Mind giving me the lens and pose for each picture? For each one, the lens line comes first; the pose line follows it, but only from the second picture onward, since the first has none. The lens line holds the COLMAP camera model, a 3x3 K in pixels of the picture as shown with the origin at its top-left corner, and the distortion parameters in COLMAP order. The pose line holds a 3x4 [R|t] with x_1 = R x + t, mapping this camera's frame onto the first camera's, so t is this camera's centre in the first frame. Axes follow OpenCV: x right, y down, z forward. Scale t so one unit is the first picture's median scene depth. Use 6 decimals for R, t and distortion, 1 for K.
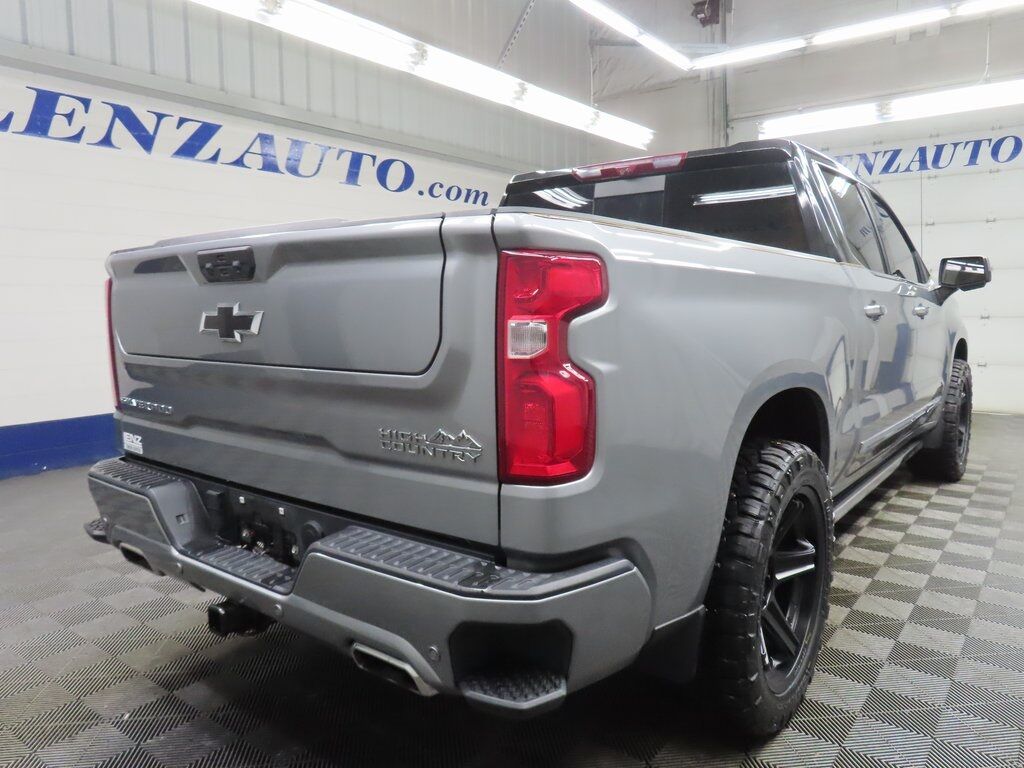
lens RADIAL K [[735.3, 0, 512.0], [0, 735.3, 384.0], [0, 0, 1]] dist [-0.012255, 0.005362]
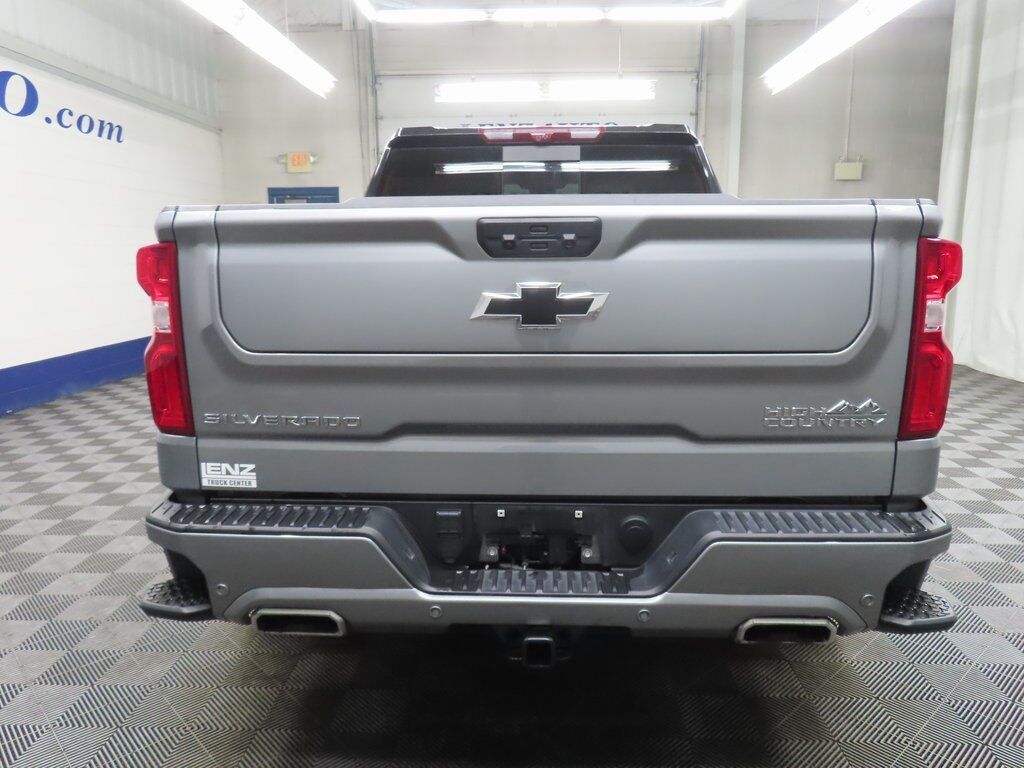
lens RADIAL K [[735.3, 0, 512.0], [0, 735.3, 384.0], [0, 0, 1]] dist [-0.012255, 0.005362]
pose [[0.816393, -0.099309, 0.568894, -0.208677], [0.062828, 0.994530, 0.083448, -0.015724], [-0.574069, -0.032384, 0.818166, 0.074909]]
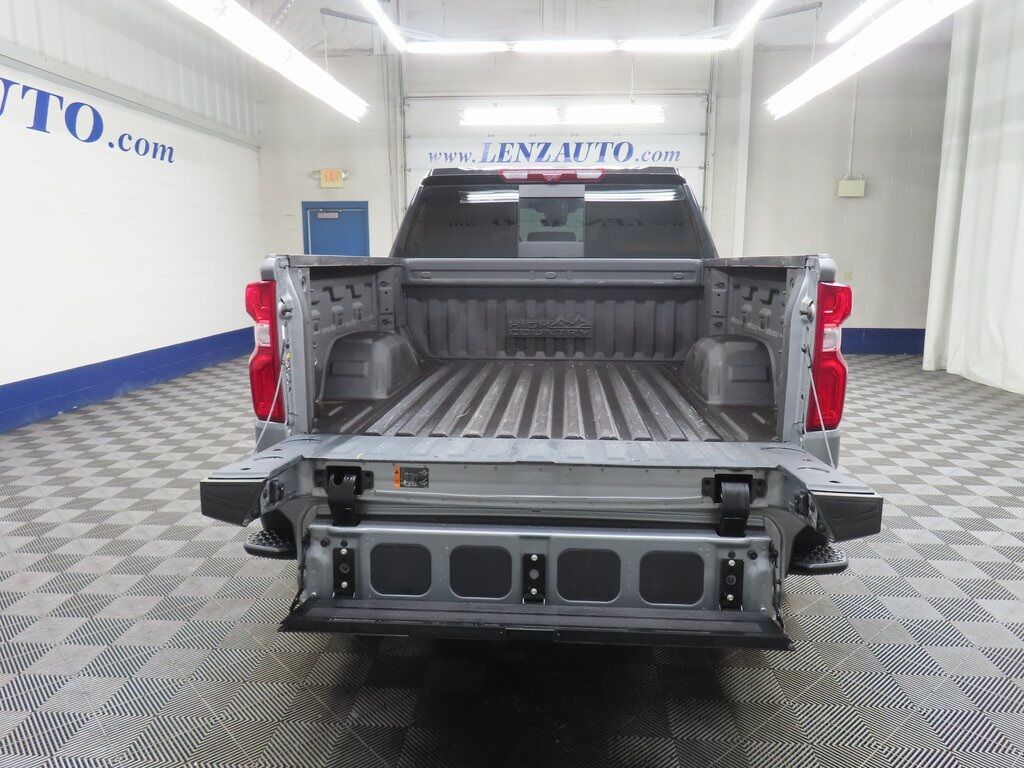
lens RADIAL K [[735.3, 0, 512.0], [0, 735.3, 384.0], [0, 0, 1]] dist [-0.012255, 0.005362]
pose [[0.831983, -0.086970, 0.547942, -0.248264], [0.053989, 0.995641, 0.076053, -0.020995], [-0.552168, -0.033692, 0.833052, 0.010178]]
